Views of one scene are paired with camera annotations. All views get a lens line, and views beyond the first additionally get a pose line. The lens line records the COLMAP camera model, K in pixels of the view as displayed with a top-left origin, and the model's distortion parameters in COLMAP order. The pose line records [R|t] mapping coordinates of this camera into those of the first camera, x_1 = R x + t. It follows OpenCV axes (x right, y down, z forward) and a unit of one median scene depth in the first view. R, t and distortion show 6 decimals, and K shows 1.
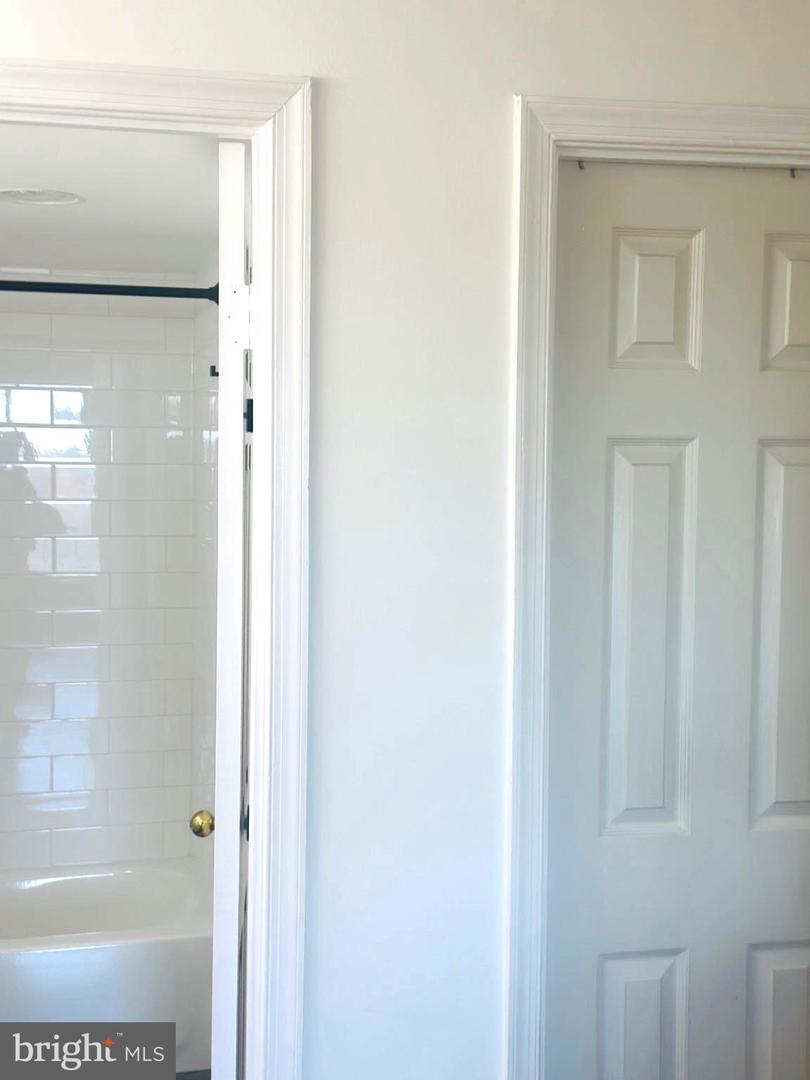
lens RADIAL K [[1508.5, 0, 405.6], [0, 1508.5, 541.5], [0, 0, 1]] dist [0.104725, 0.000000]
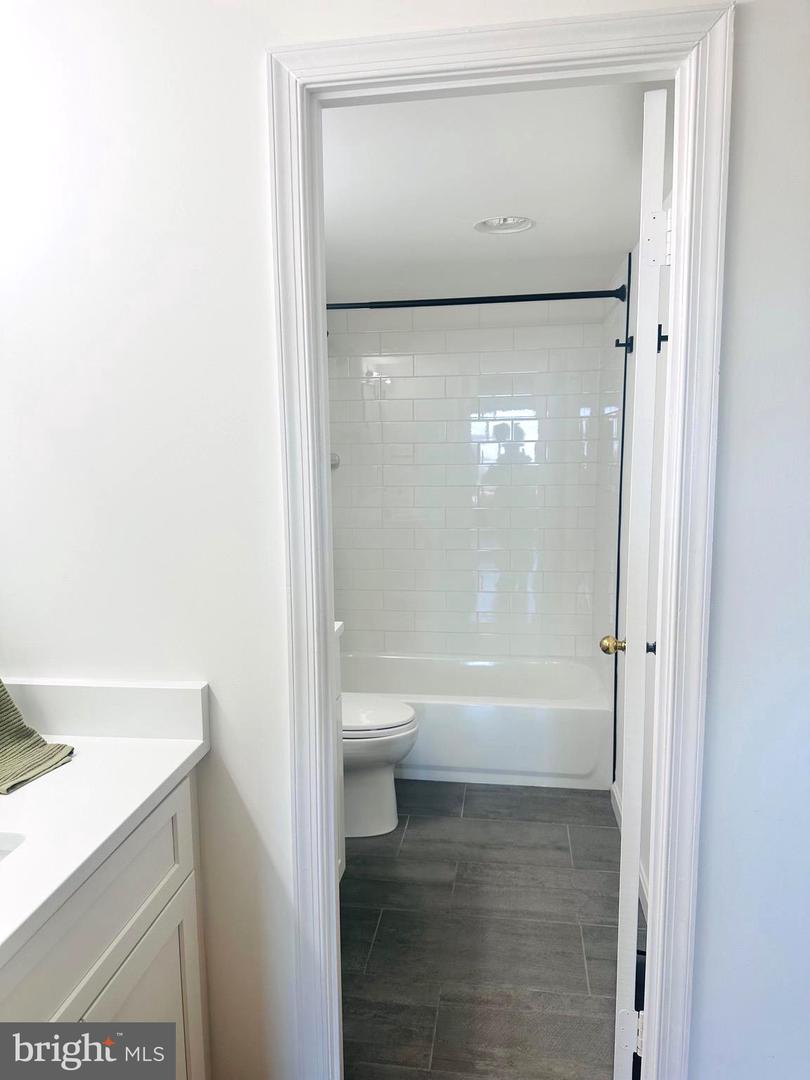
lens RADIAL K [[760.3, 0, 399.6], [0, 760.3, 544.4], [0, 0, 1]] dist [0.092723, -0.121070]
pose [[0.928140, 0.028132, -0.371168, -0.067051], [-0.000425, 0.997220, 0.074519, 0.049480], [0.372232, -0.069006, 0.925571, 0.345192]]
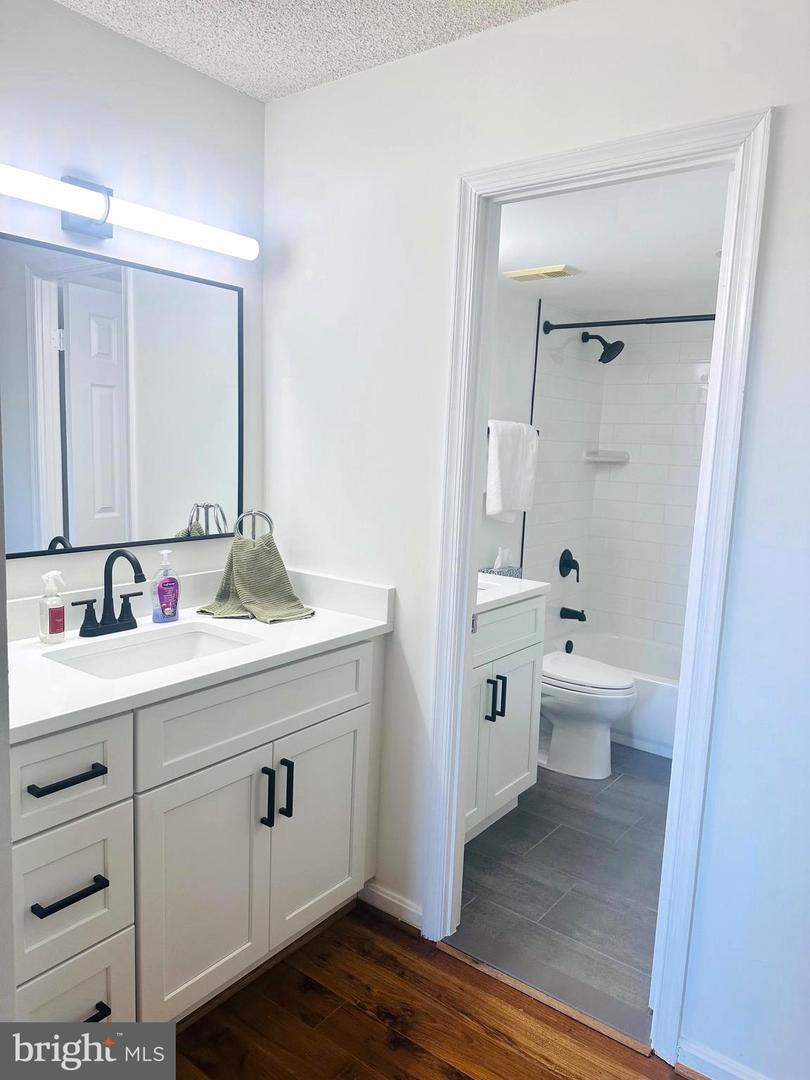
lens RADIAL K [[760.3, 0, 406.2], [0, 760.3, 540.2], [0, 0, 1]] dist [0.092723, -0.121070]
pose [[0.633373, 0.124197, -0.763815, 0.318320], [-0.084643, 0.992234, 0.091150, 0.064688], [0.769203, 0.006919, 0.638967, 0.255894]]
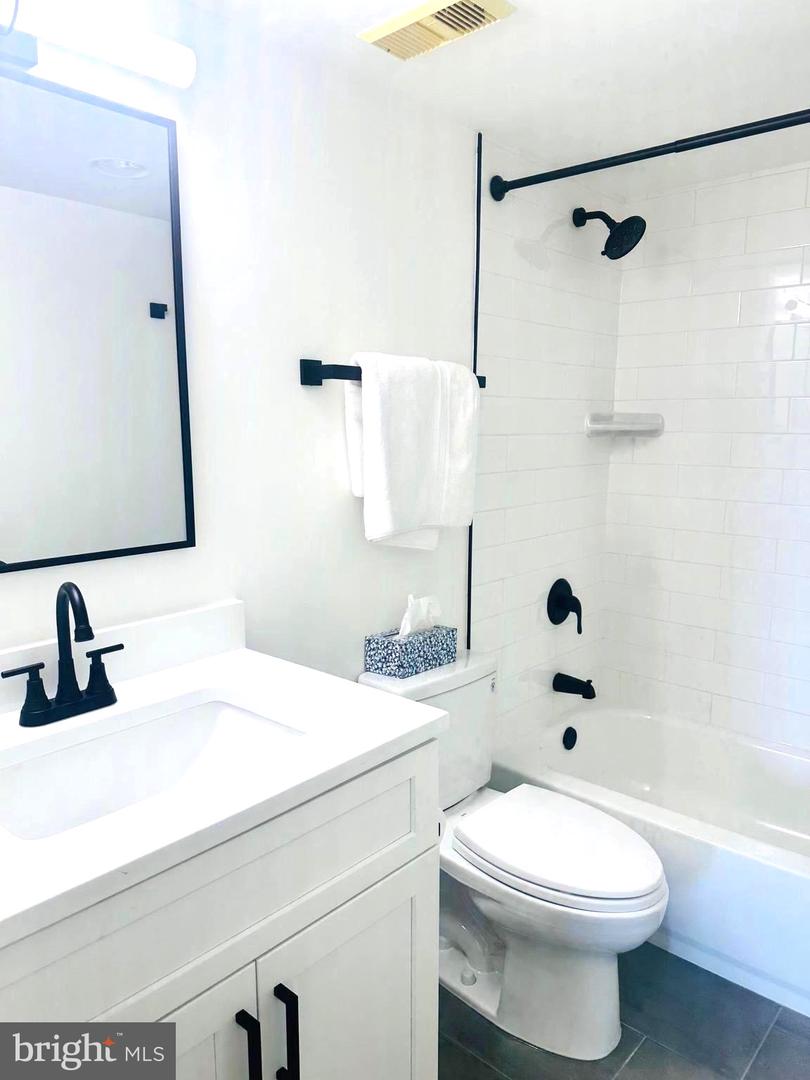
lens RADIAL K [[760.3, 0, 402.2], [0, 760.3, 547.1], [0, 0, 1]] dist [0.092723, -0.121070]
pose [[0.570223, 0.129006, -0.811297, -0.107355], [-0.049057, 0.991177, 0.123130, 0.047490], [0.820024, -0.030412, 0.571521, 0.964440]]
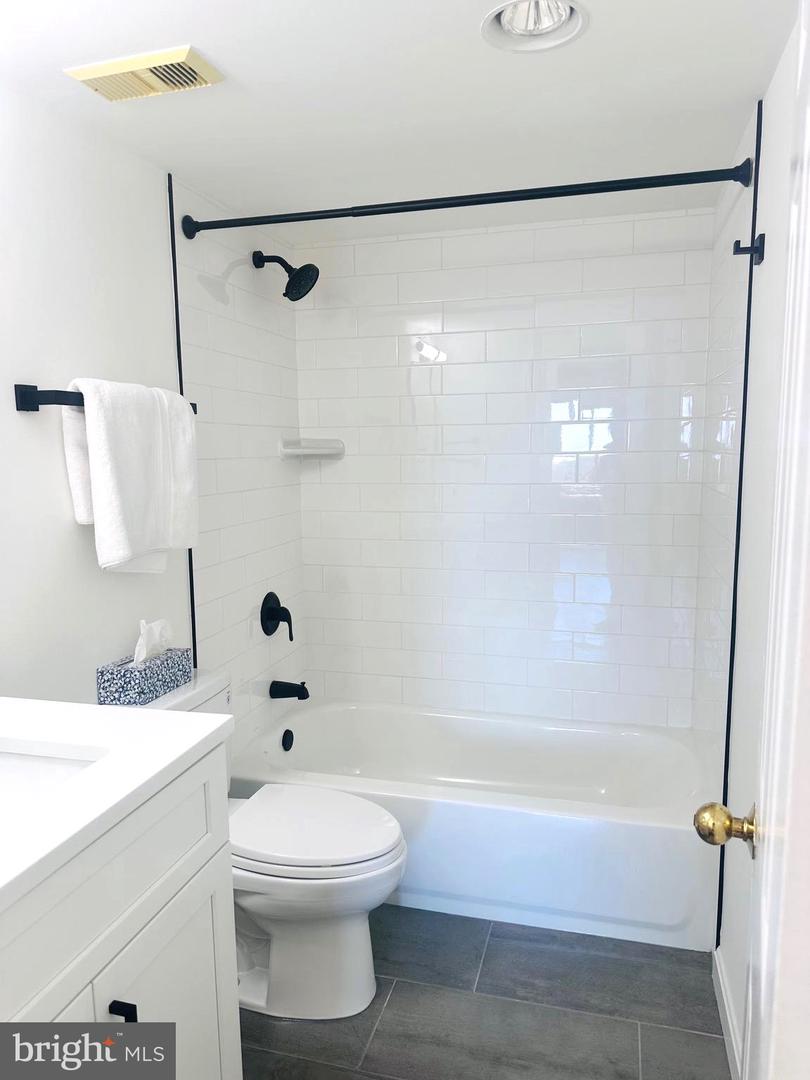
lens RADIAL K [[760.3, 0, 407.5], [0, 760.3, 546.2], [0, 0, 1]] dist [0.092723, -0.121070]
pose [[0.878685, 0.044237, -0.475349, -0.125247], [-0.009243, 0.997087, 0.075706, 0.055855], [0.477313, -0.062128, 0.876534, 0.844647]]
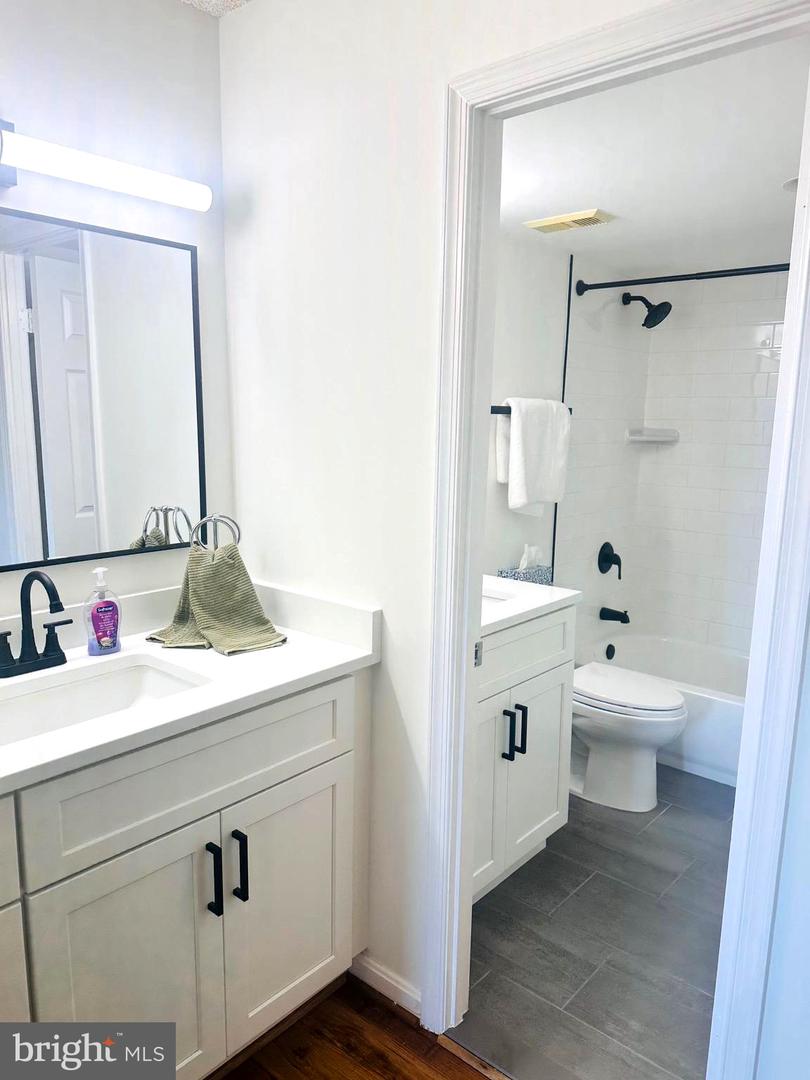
lens RADIAL K [[760.3, 0, 400.3], [0, 760.3, 544.1], [0, 0, 1]] dist [0.092723, -0.121070]
pose [[0.581253, 0.141799, -0.801272, 0.205502], [-0.064041, 0.989617, 0.128674, 0.042029], [0.811199, -0.023477, 0.584299, 0.431741]]
